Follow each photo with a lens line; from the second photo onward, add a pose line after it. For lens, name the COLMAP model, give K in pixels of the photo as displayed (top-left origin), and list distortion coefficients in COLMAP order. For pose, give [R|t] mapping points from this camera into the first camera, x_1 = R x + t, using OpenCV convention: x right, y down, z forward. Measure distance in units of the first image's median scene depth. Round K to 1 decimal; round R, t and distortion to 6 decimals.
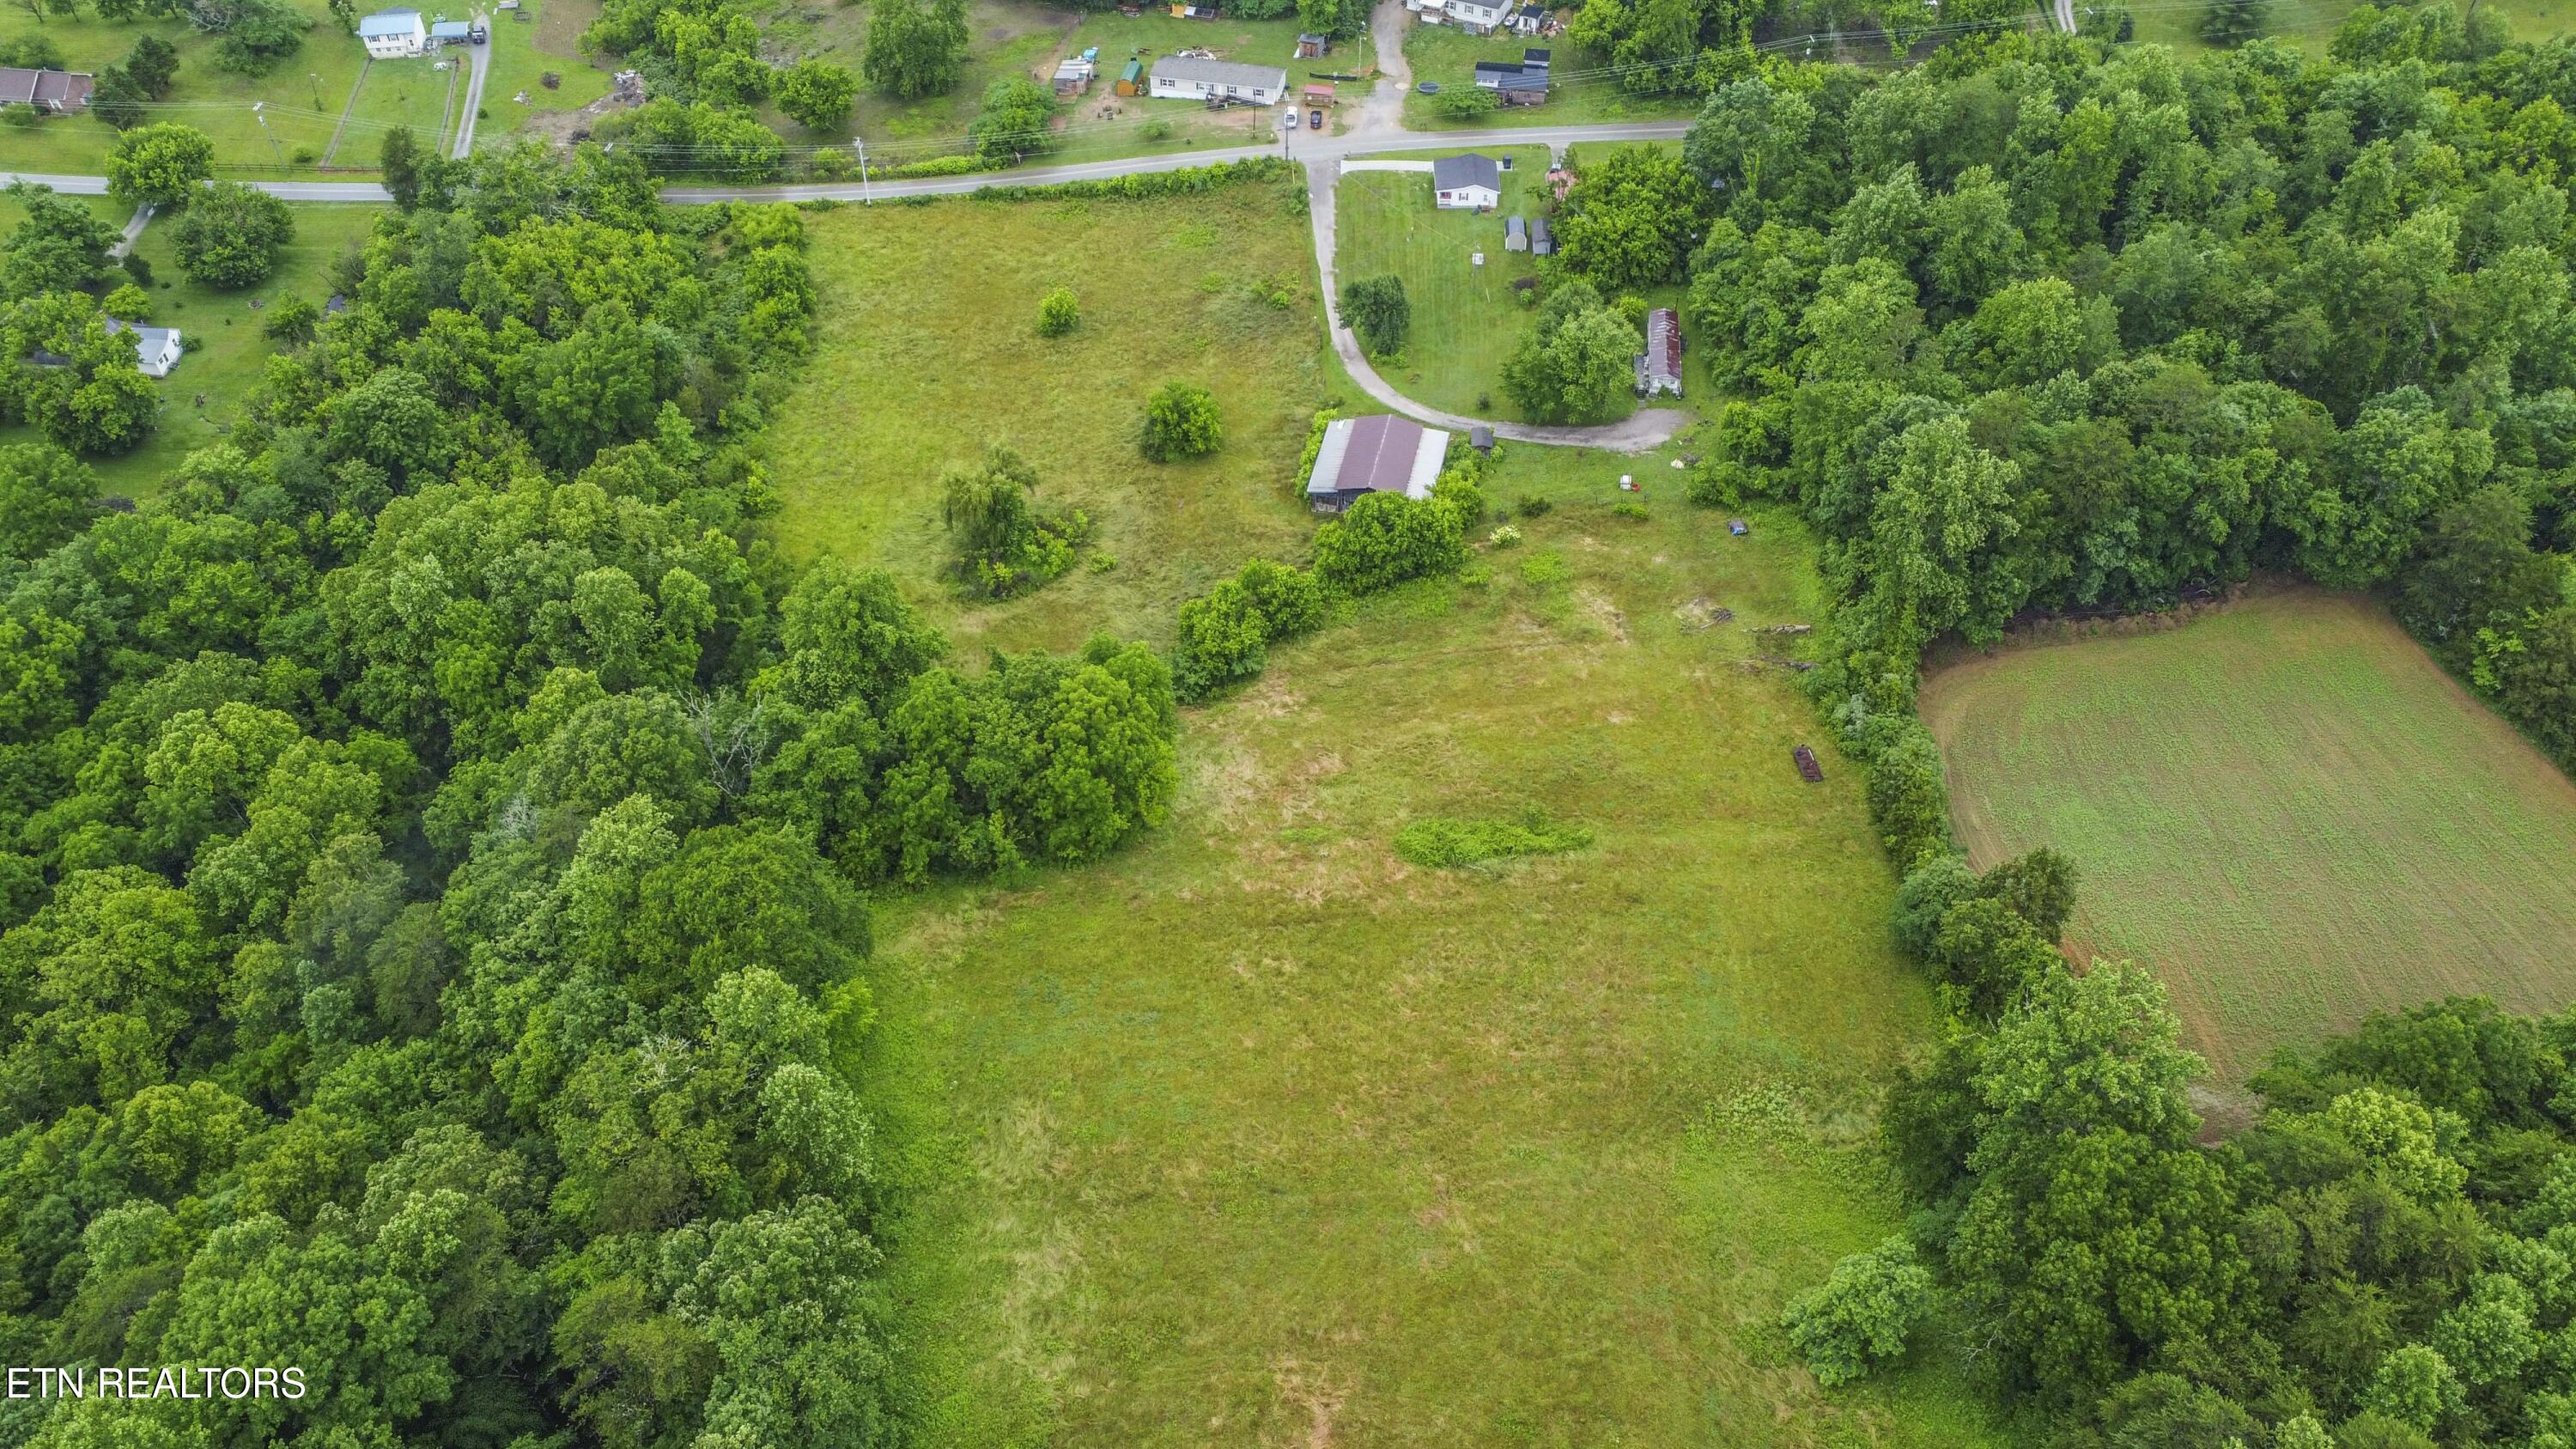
lens RADIAL K [[1985.2, 0, 1288.0], [0, 1985.2, 724.5], [0, 0, 1]] dist [-0.366469, 1.165234]
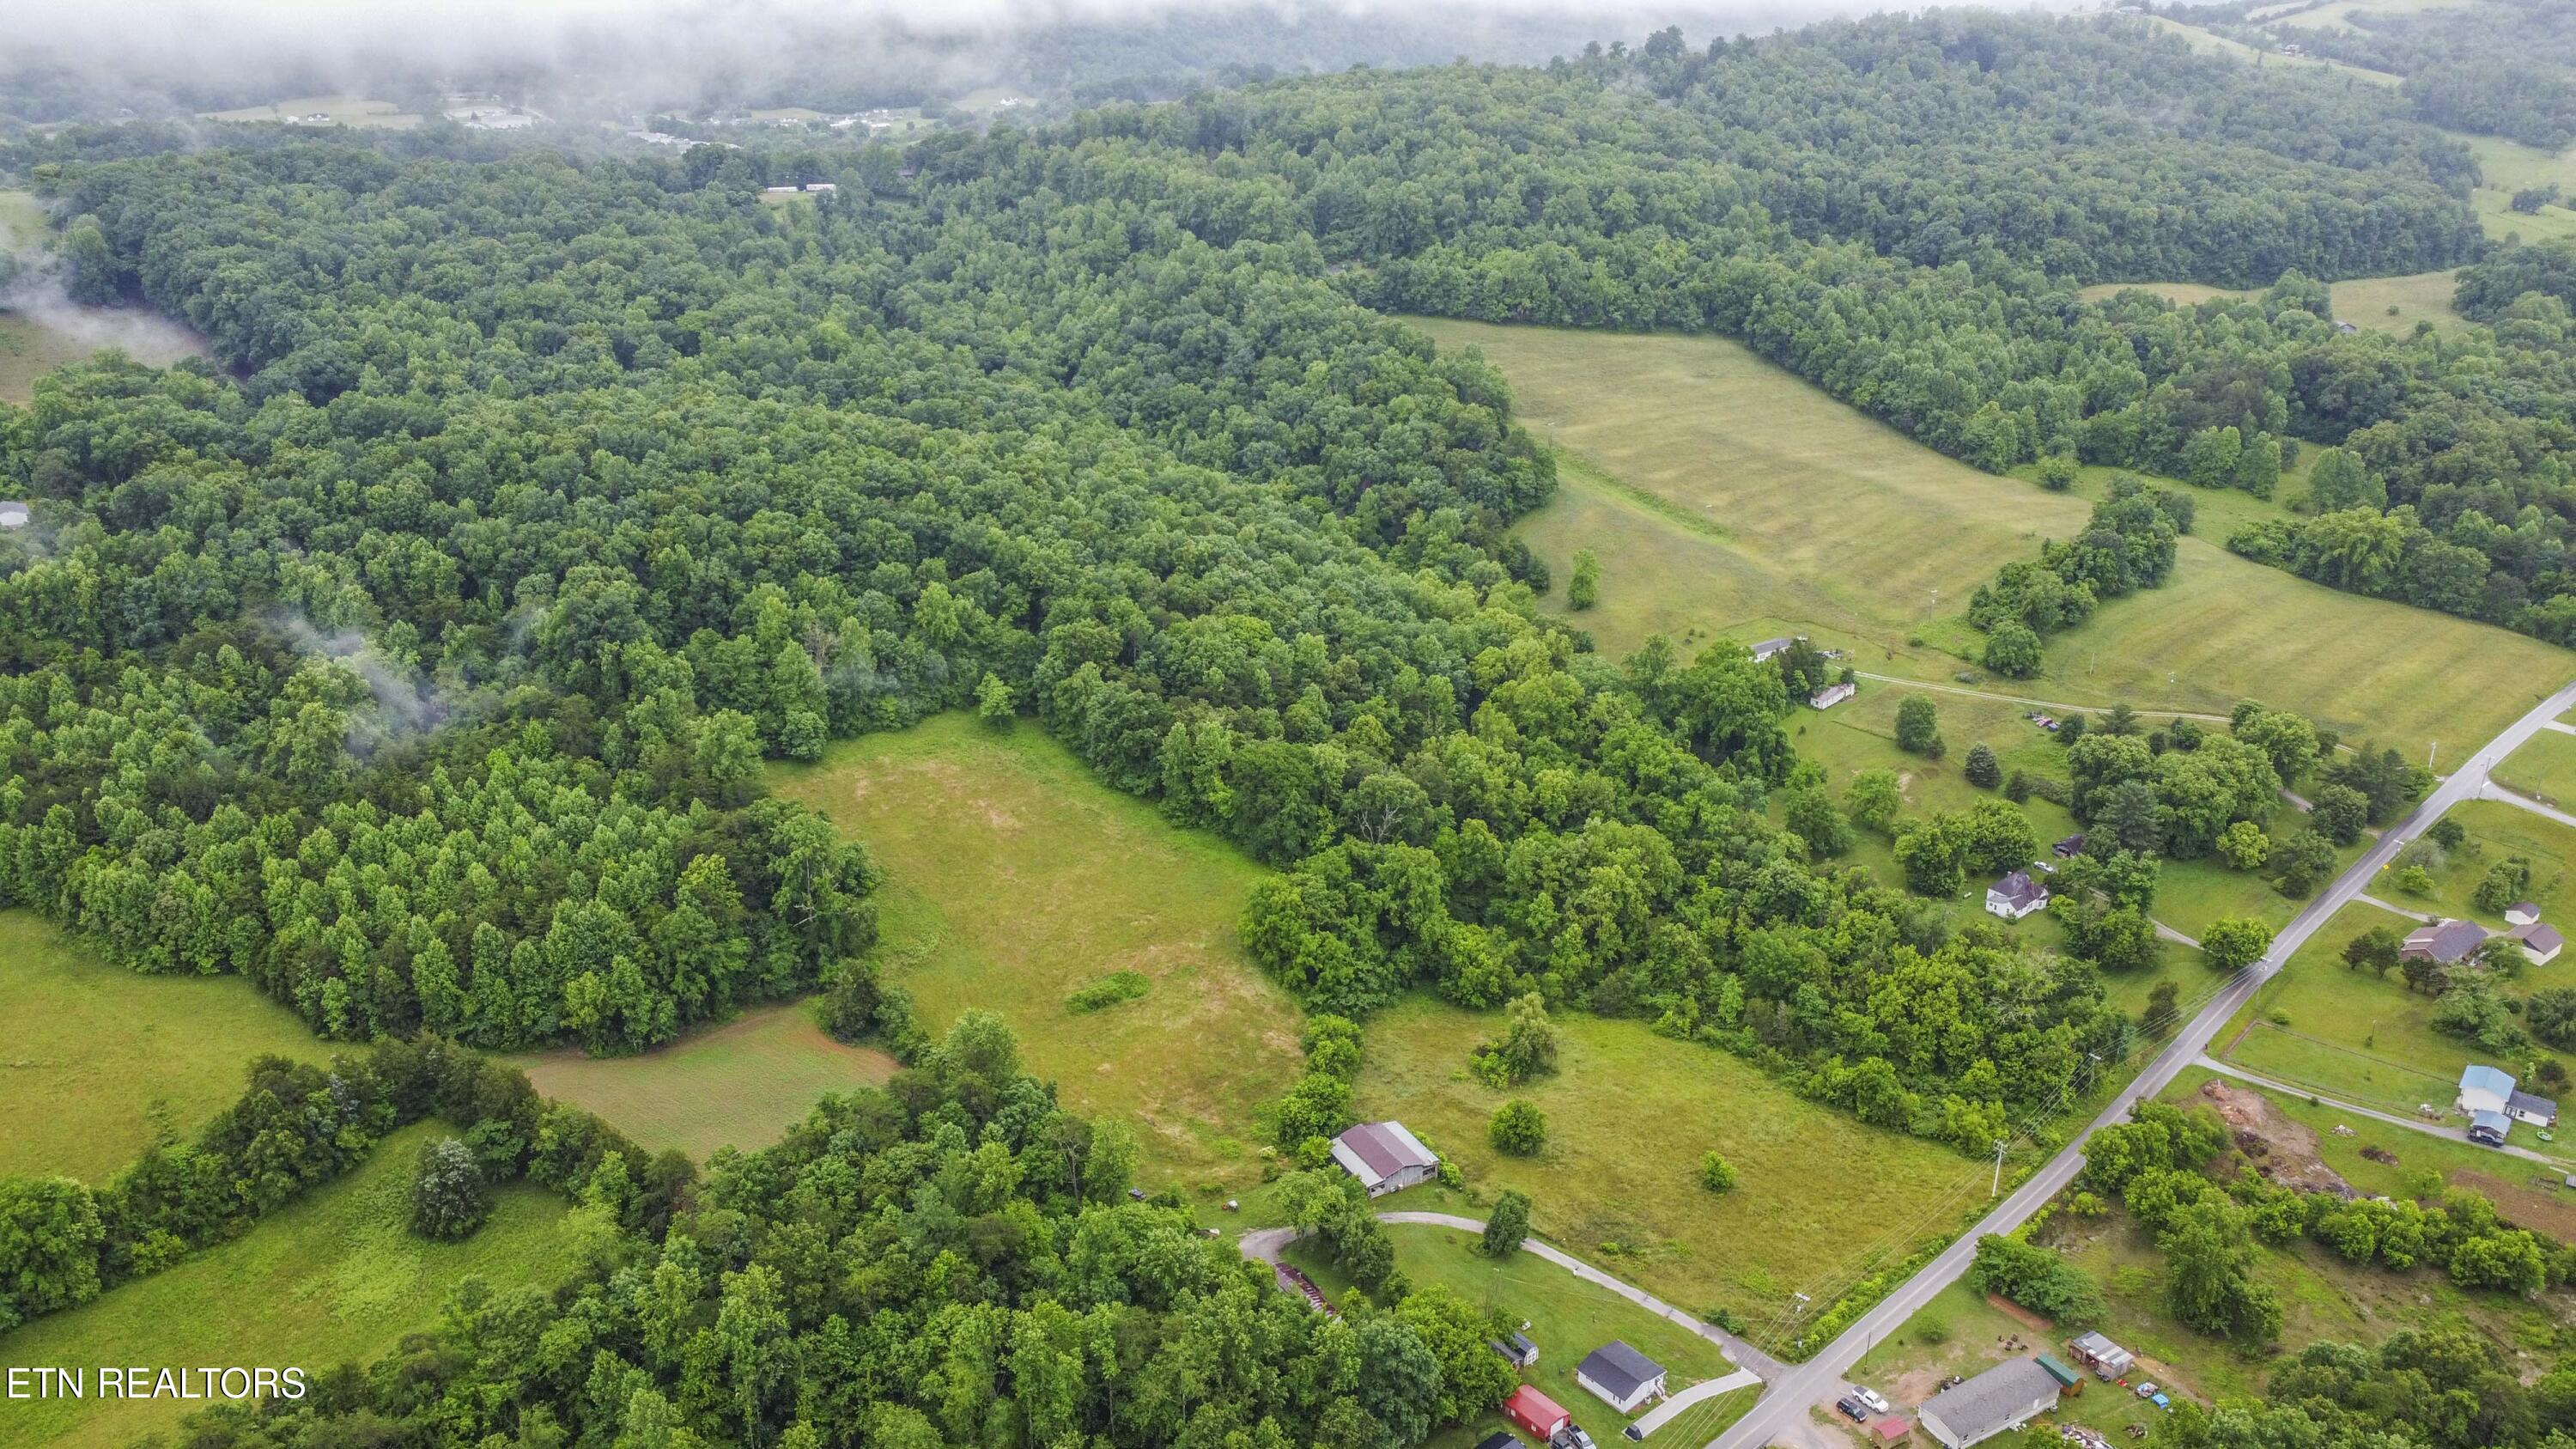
lens RADIAL K [[1923.0, 0, 1279.4], [0, 1923.0, 711.3], [0, 0, 1]] dist [-0.164896, 0.272011]
pose [[-0.749374, 0.254040, -0.611475, 0.768057], [-0.464705, 0.456069, 0.758980, -1.148851], [0.471686, 0.852916, -0.223712, 0.889959]]
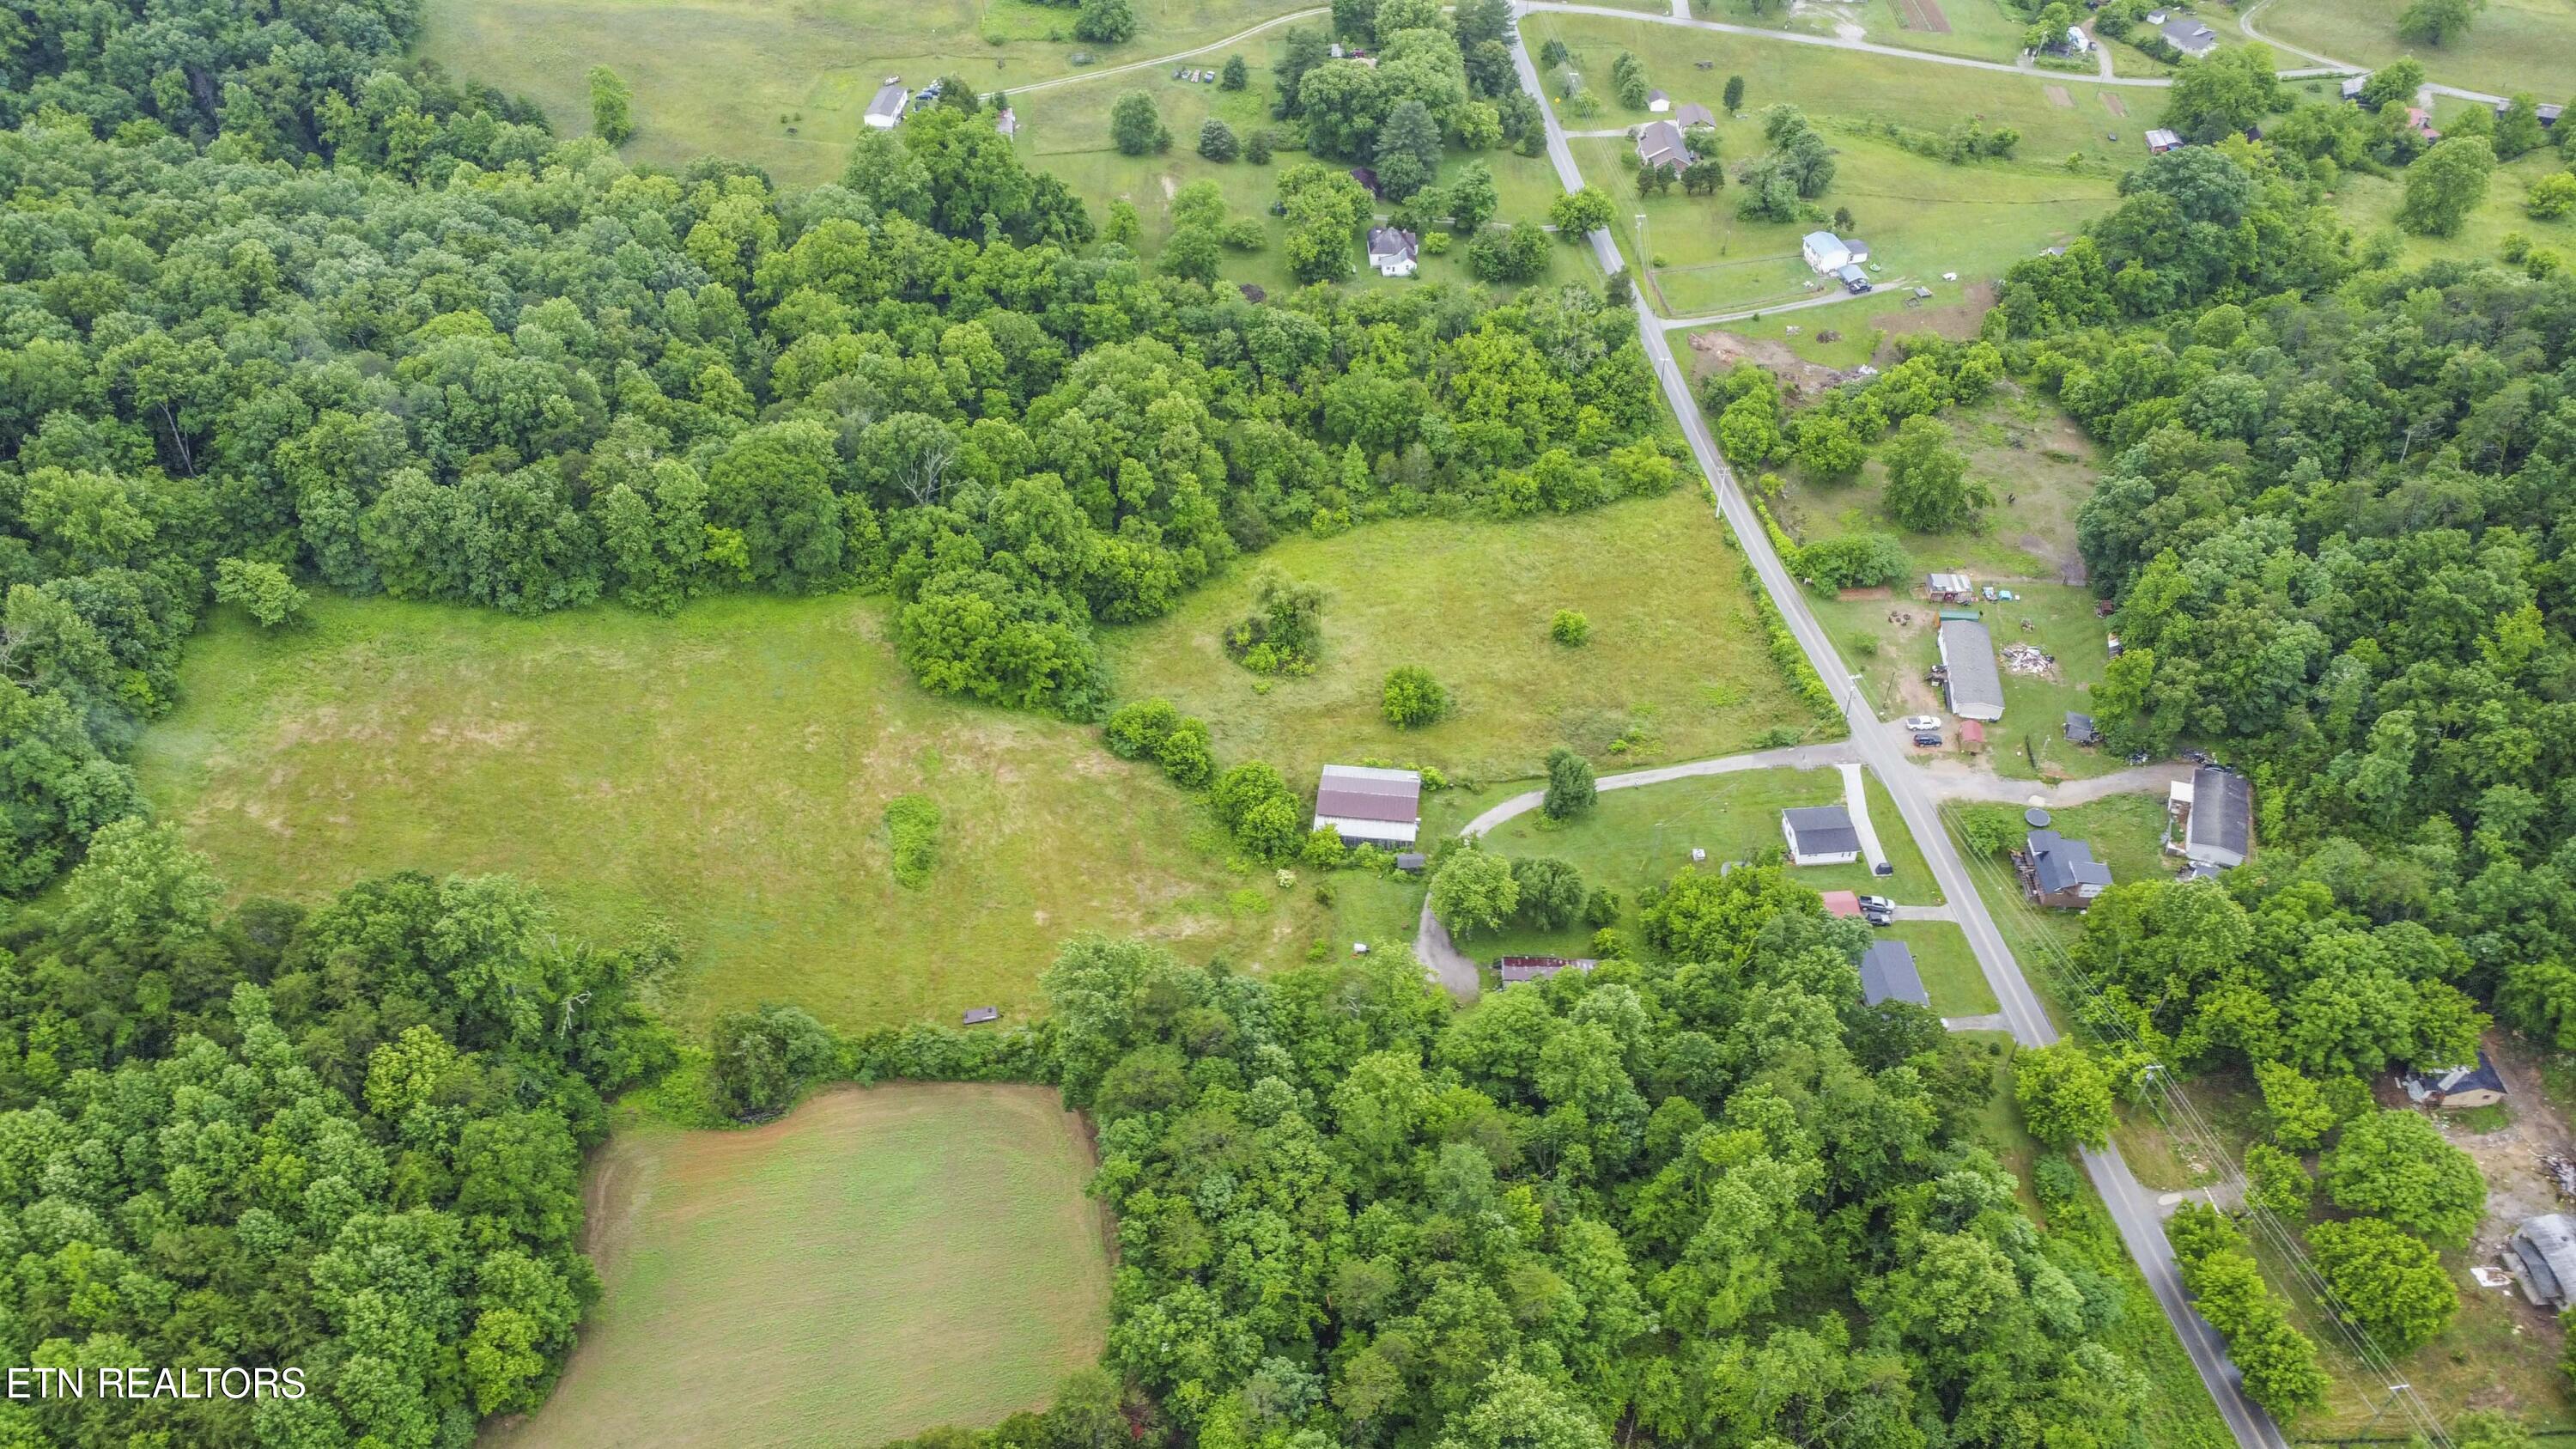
lens RADIAL K [[1909.5, 0, 1278.6], [0, 1909.5, 731.5], [0, 0, 1]] dist [-0.151590, 0.287333]
pose [[0.089891, 0.670514, -0.736431, 0.795501], [-0.704009, 0.565805, 0.429227, -0.562694], [0.704479, 0.479870, 0.522909, 0.275793]]
